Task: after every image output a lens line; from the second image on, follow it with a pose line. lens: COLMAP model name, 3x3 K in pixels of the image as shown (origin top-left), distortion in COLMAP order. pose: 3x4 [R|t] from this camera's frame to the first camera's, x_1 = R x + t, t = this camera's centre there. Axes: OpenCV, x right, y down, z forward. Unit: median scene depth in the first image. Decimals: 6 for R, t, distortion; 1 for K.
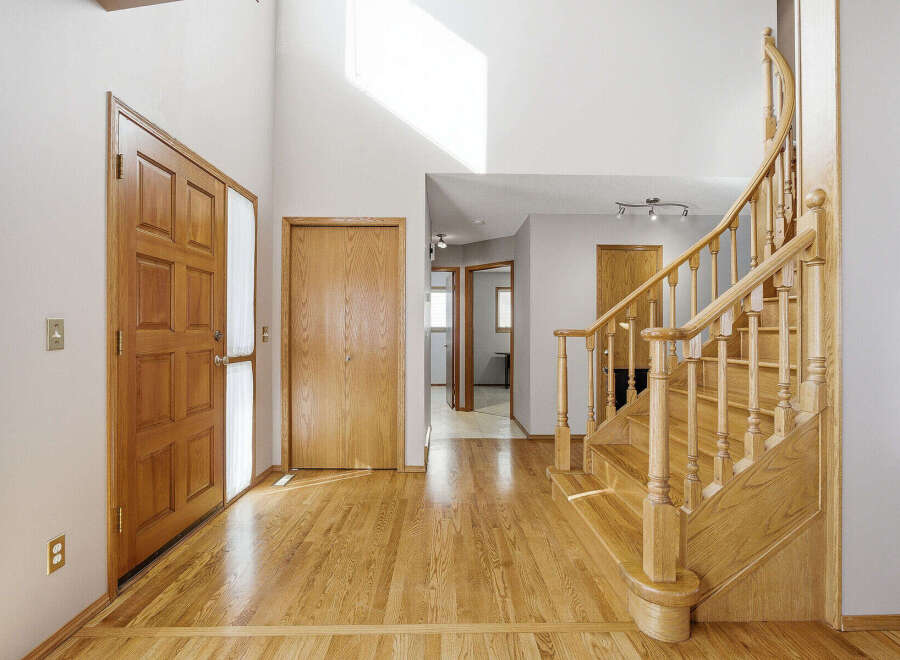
lens RADIAL K [[450.7, 0, 447.7], [0, 450.7, 329.9], [0, 0, 1]] dist [-0.014882, 0.004870]
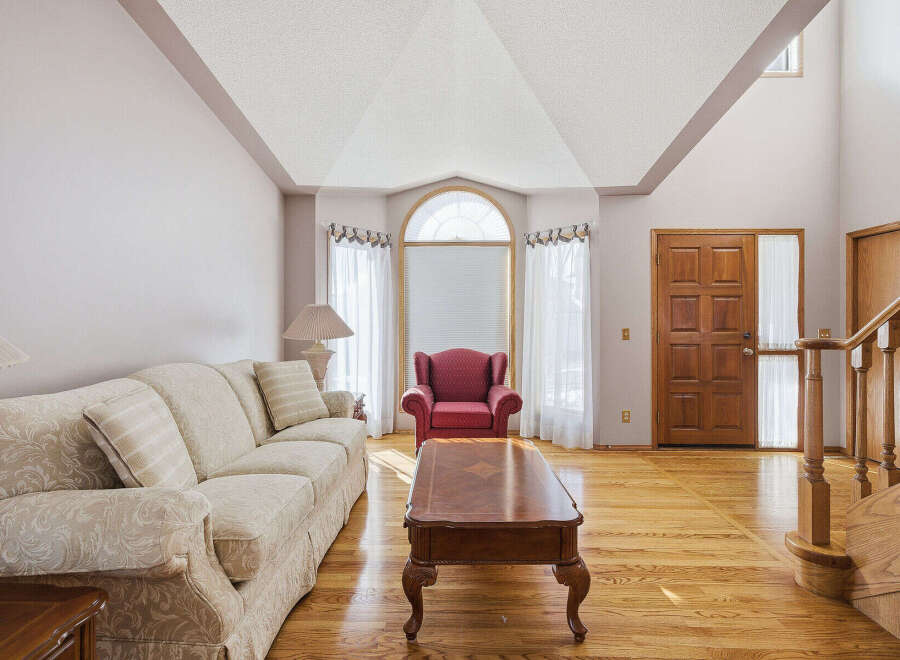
lens RADIAL K [[450.7, 0, 446.9], [0, 450.7, 323.8], [0, 0, 1]] dist [-0.014882, 0.004870]
pose [[-0.039032, -0.001248, -0.999237, 1.203673], [0.006215, 0.999980, -0.001492, -0.034764], [0.999219, -0.006268, -0.039024, 0.025484]]
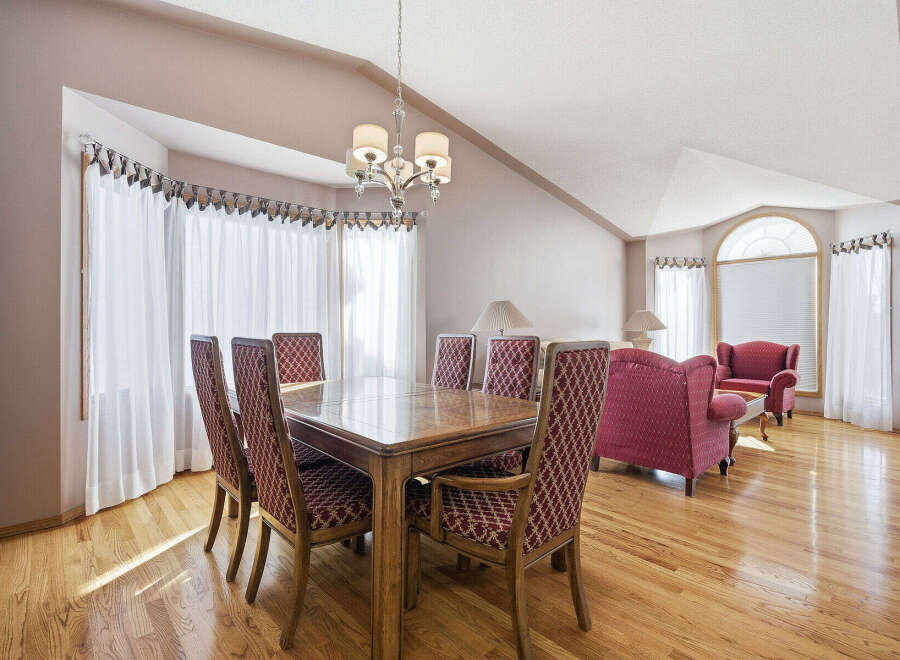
lens RADIAL K [[450.7, 0, 446.6], [0, 450.7, 329.7], [0, 0, 1]] dist [-0.014882, 0.004870]
pose [[-0.750155, -0.001807, -0.661260, 2.187396], [0.001105, 0.999991, -0.003986, 0.011333], [0.661261, -0.003721, -0.750146, 0.693936]]
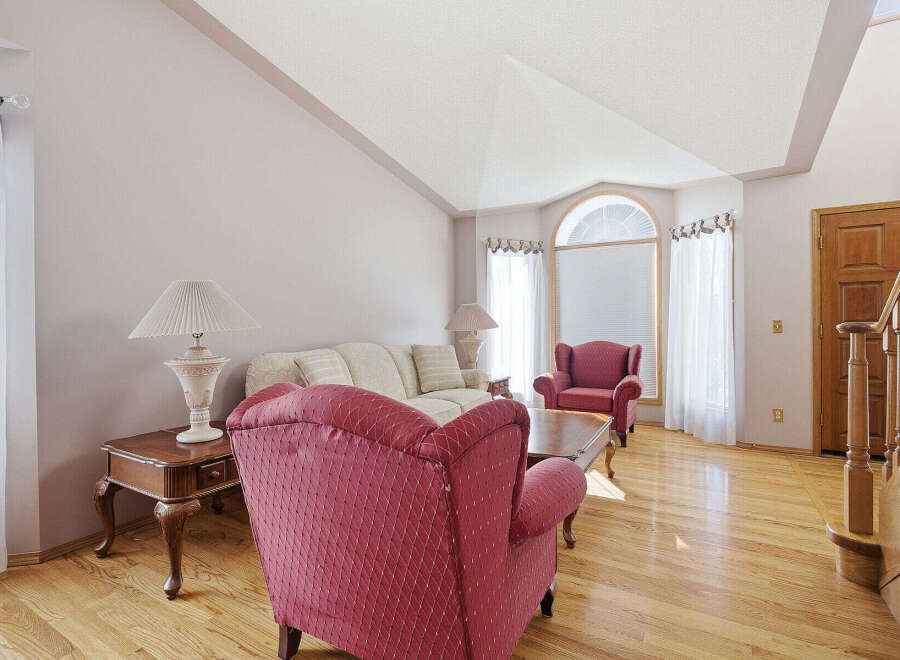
lens RADIAL K [[450.7, 0, 454.8], [0, 450.7, 328.7], [0, 0, 1]] dist [-0.014882, 0.004870]
pose [[-0.509796, 0.004740, -0.860282, 1.415866], [0.009093, 0.999959, 0.000121, 0.003033], [0.860247, -0.007761, -0.509818, 0.472881]]
